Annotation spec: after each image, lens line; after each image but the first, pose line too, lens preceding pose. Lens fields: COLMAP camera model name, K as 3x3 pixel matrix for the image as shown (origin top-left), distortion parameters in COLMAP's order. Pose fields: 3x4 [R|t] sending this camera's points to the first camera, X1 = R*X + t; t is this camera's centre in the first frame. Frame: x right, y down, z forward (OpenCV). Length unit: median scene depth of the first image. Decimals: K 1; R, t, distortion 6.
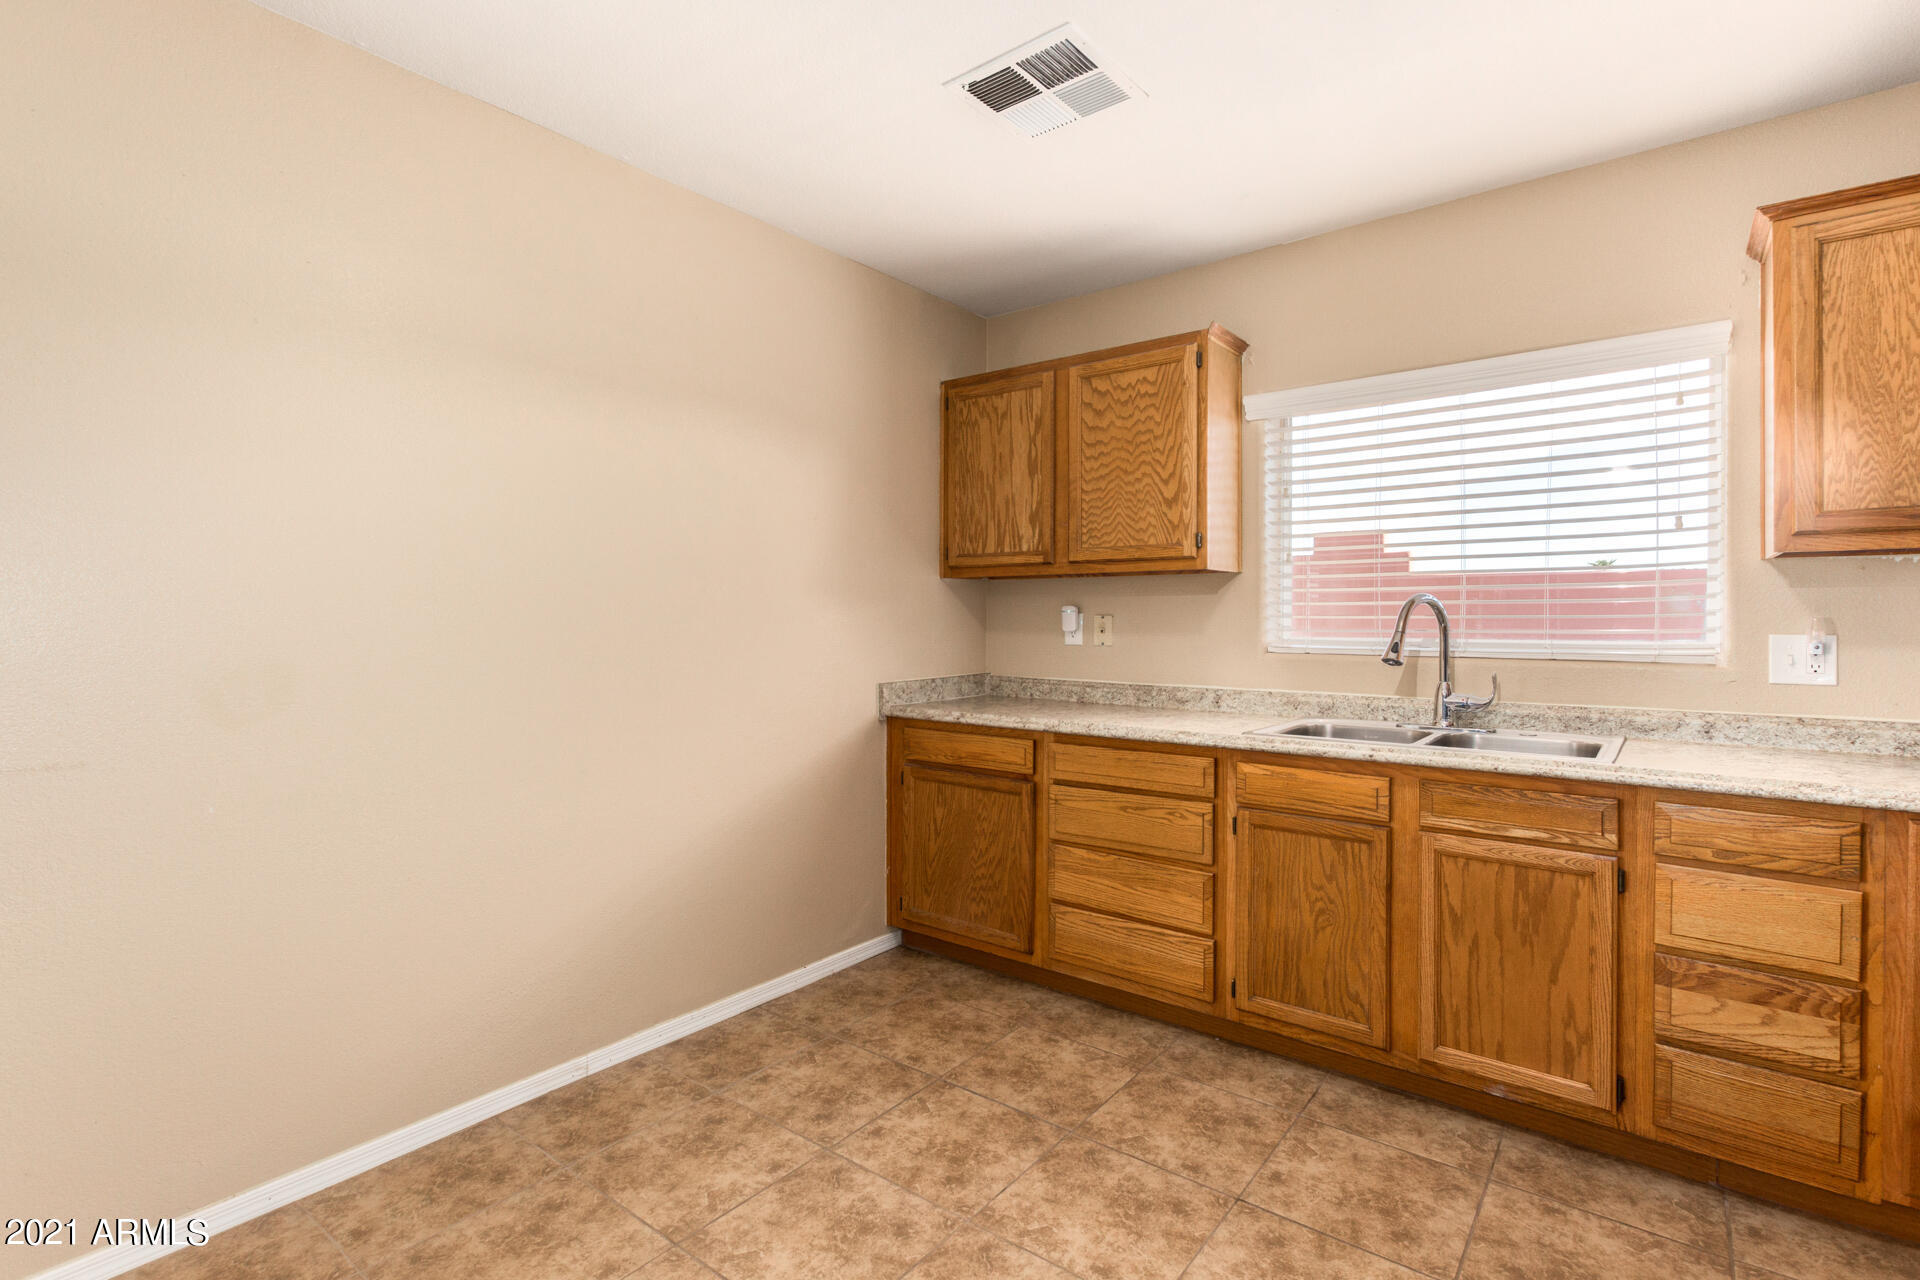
lens RADIAL K [[922.7, 0, 945.9], [0, 922.7, 624.5], [0, 0, 1]] dist [0.005615, -0.002770]
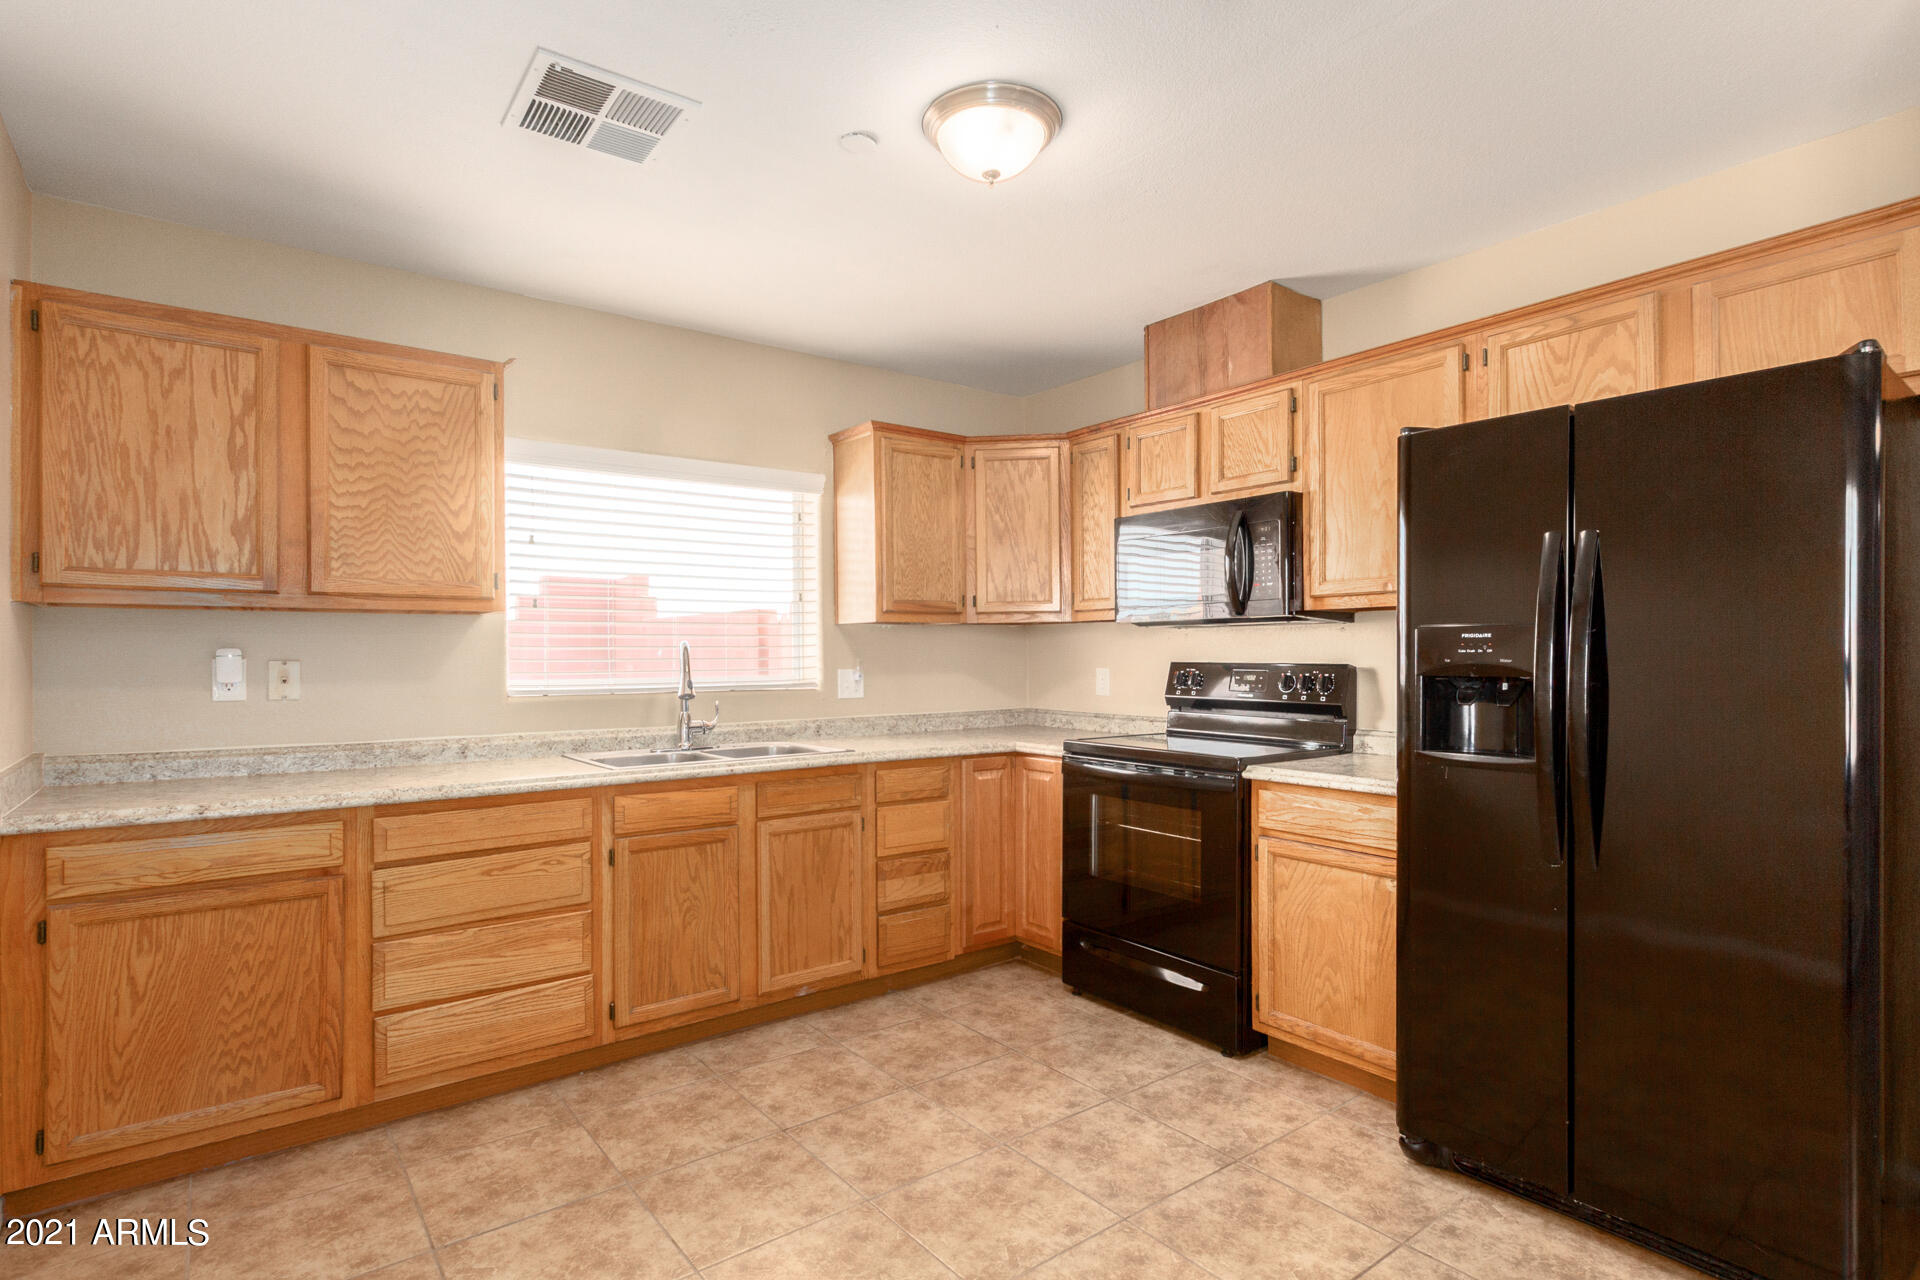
lens RADIAL K [[961.3, 0, 952.3], [0, 961.3, 658.1], [0, 0, 1]] dist [-0.000282, 0.001003]
pose [[0.237797, -0.003887, 0.971307, -0.674761], [0.013959, 0.999902, 0.000584, -0.006618], [-0.971215, 0.013419, 0.237828, 0.357904]]
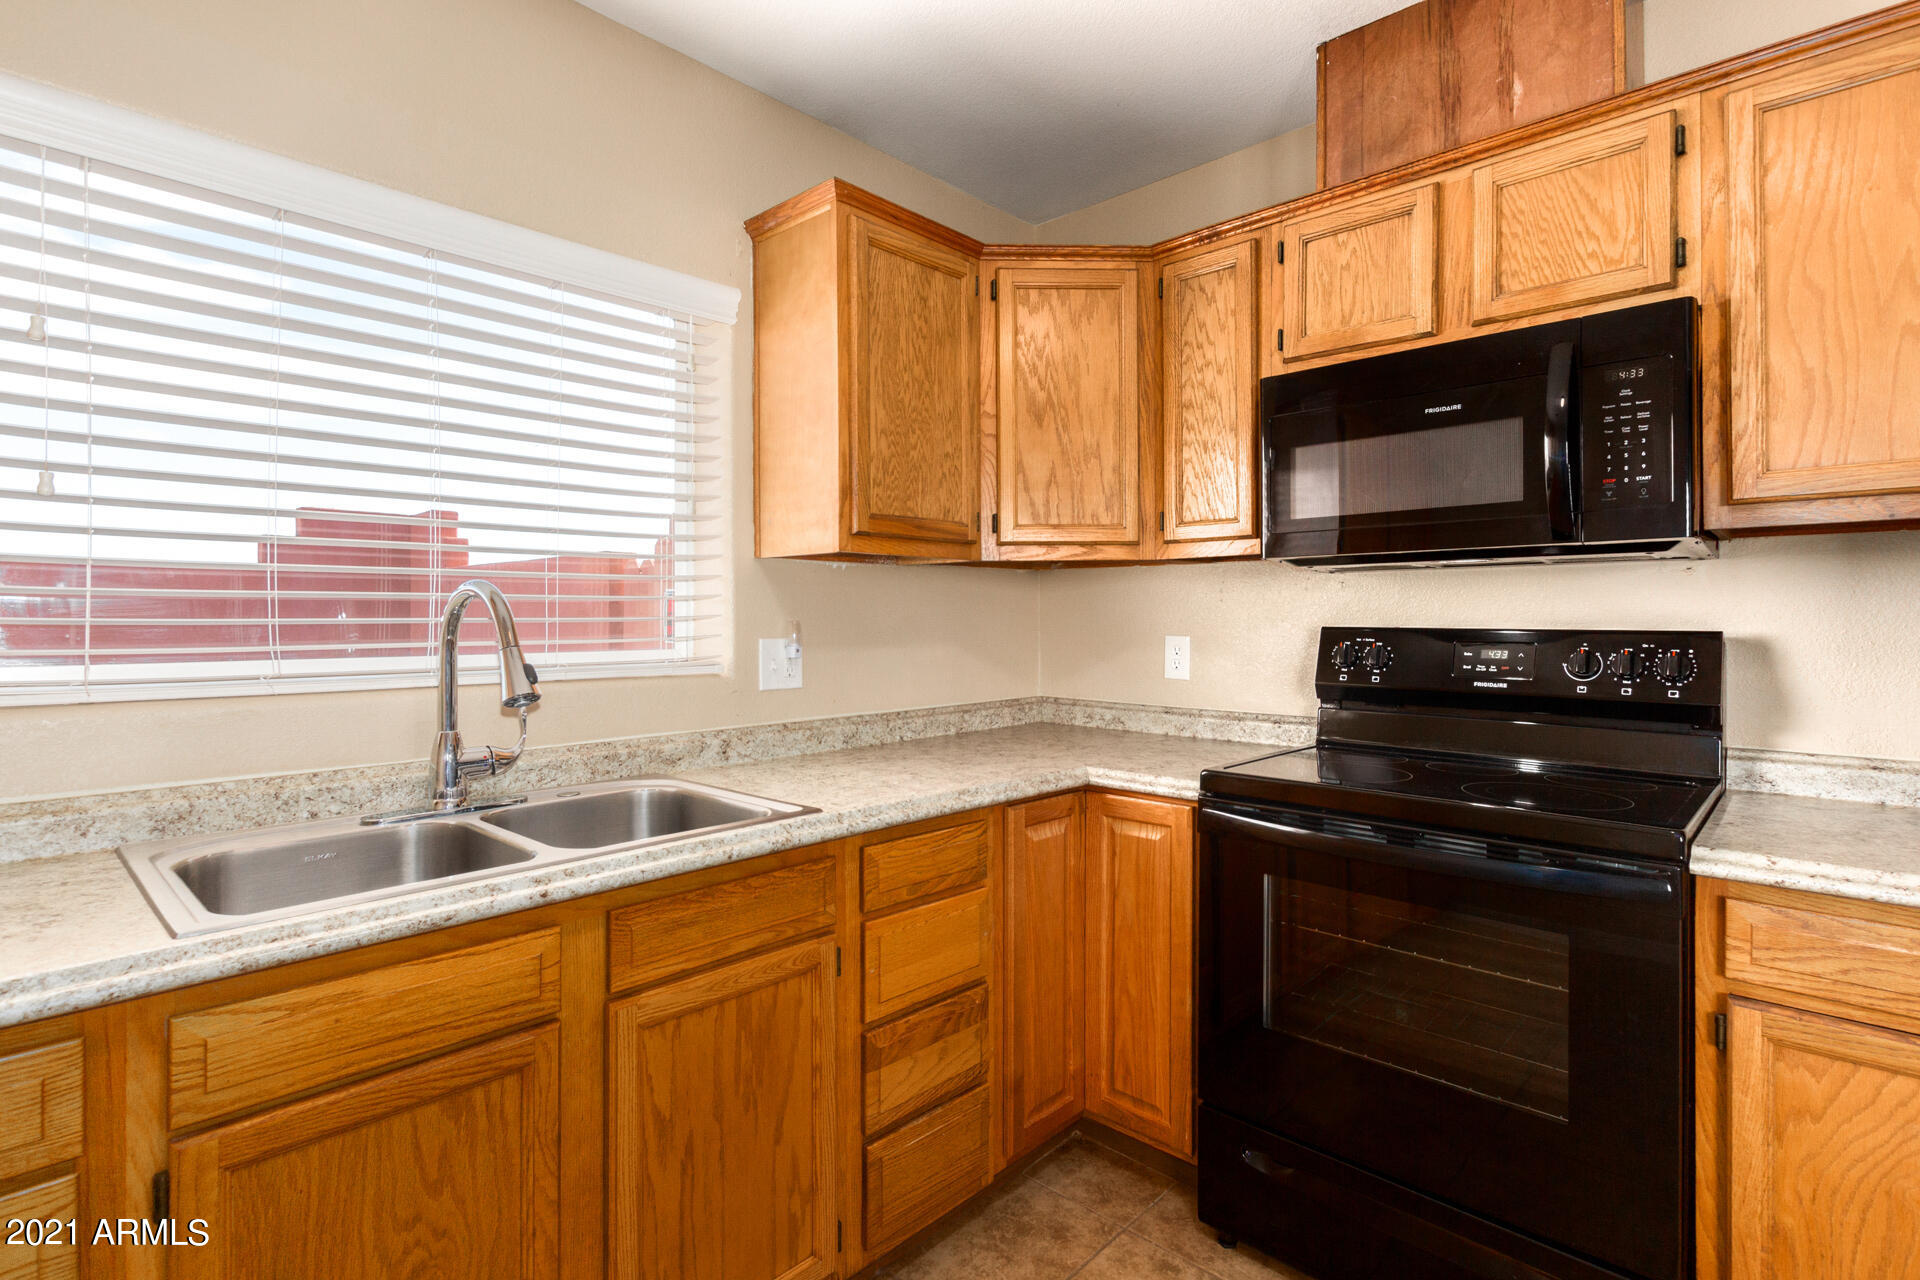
lens RADIAL K [[922.7, 0, 961.8], [0, 922.7, 614.1], [0, 0, 1]] dist [0.005615, -0.002770]
pose [[0.072142, 0.005638, 0.997378, -0.026321], [0.010255, 0.999927, -0.006394, -0.005176], [-0.997342, 0.010689, 0.072079, 0.666848]]
